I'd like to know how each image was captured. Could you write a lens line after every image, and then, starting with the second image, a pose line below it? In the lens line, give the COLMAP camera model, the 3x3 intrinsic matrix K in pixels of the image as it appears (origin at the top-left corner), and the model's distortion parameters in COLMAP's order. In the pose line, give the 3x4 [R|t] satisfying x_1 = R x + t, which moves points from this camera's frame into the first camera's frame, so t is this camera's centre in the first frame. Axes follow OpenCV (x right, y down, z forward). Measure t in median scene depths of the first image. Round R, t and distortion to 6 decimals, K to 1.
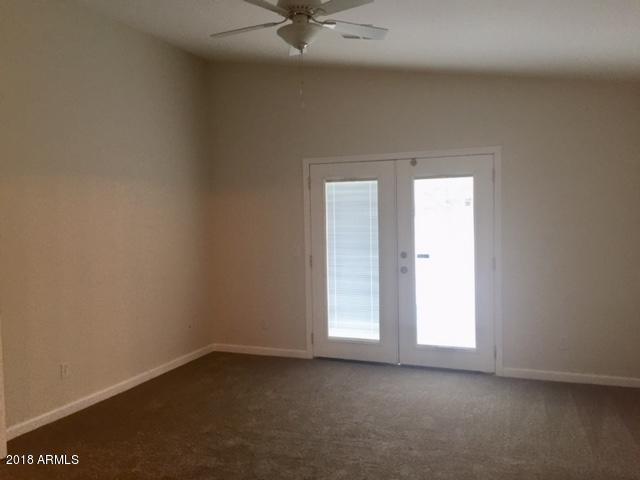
lens RADIAL K [[548.7, 0, 320.6], [0, 548.7, 240.0], [0, 0, 1]] dist [0.039625, -0.002431]
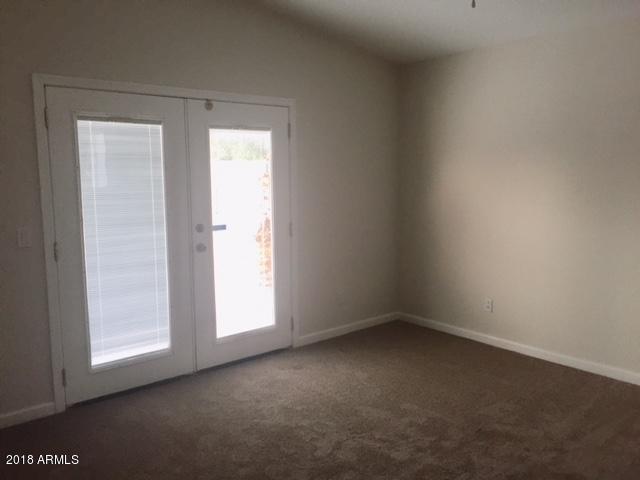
lens RADIAL K [[548.7, 0, 320.7], [0, 548.7, 240.1], [0, 0, 1]] dist [0.039625, -0.002431]
pose [[0.461480, -0.099613, 0.881540, -0.439583], [0.038718, 0.994991, 0.092164, -0.019568], [-0.886305, -0.008400, 0.463025, 0.499087]]
